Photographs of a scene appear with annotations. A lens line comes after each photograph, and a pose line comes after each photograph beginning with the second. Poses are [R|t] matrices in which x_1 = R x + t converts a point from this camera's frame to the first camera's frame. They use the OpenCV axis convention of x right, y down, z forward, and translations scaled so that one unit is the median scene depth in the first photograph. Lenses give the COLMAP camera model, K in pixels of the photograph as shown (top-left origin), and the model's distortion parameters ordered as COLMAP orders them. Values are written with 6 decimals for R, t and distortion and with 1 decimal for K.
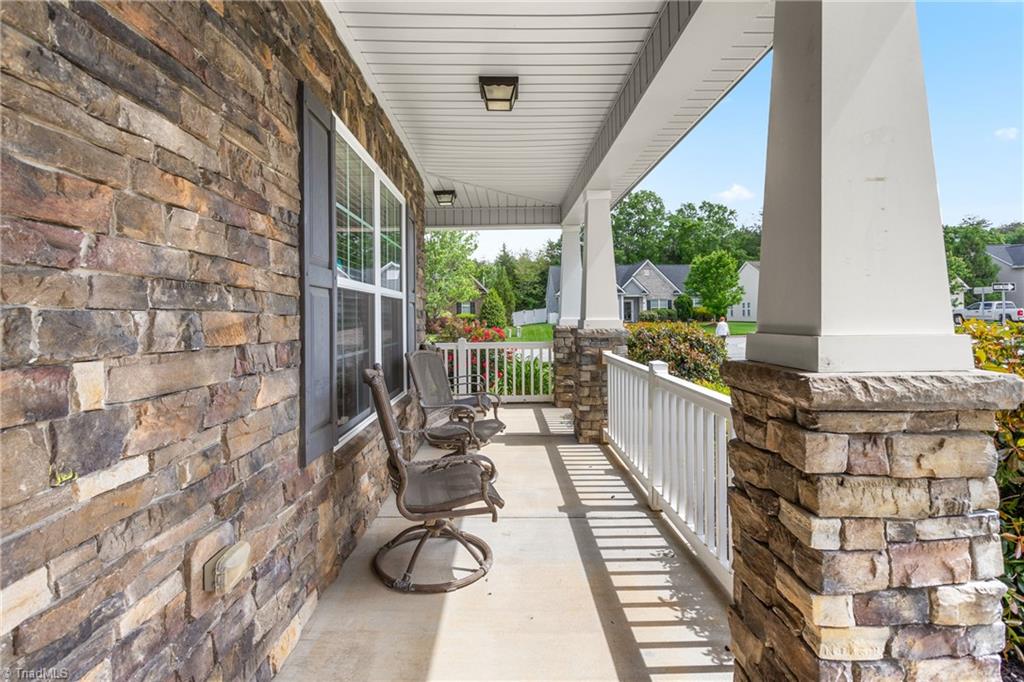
lens RADIAL K [[491.6, 0, 515.3], [0, 491.6, 310.3], [0, 0, 1]] dist [-0.001309, -0.000047]
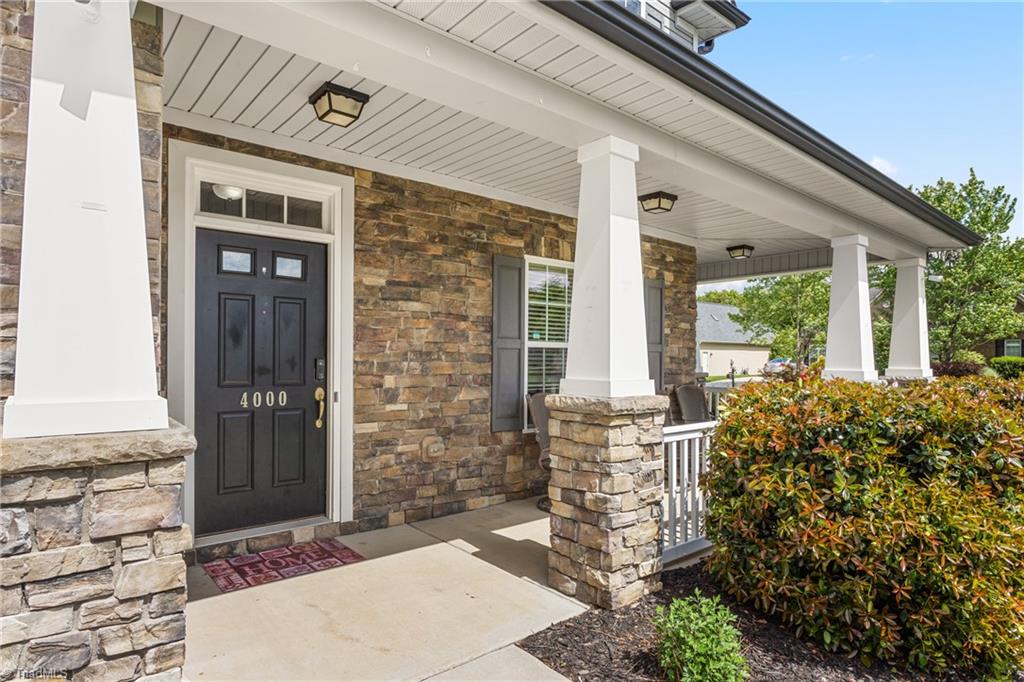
lens RADIAL K [[577.8, 0, 512.5], [0, 577.8, 353.9], [0, 0, 1]] dist [-0.000294, -0.000009]
pose [[0.634251, 0.010039, -0.773062, 2.672243], [-0.003051, 0.999940, 0.010483, -0.092146], [0.773121, -0.004290, 0.634244, -0.927747]]
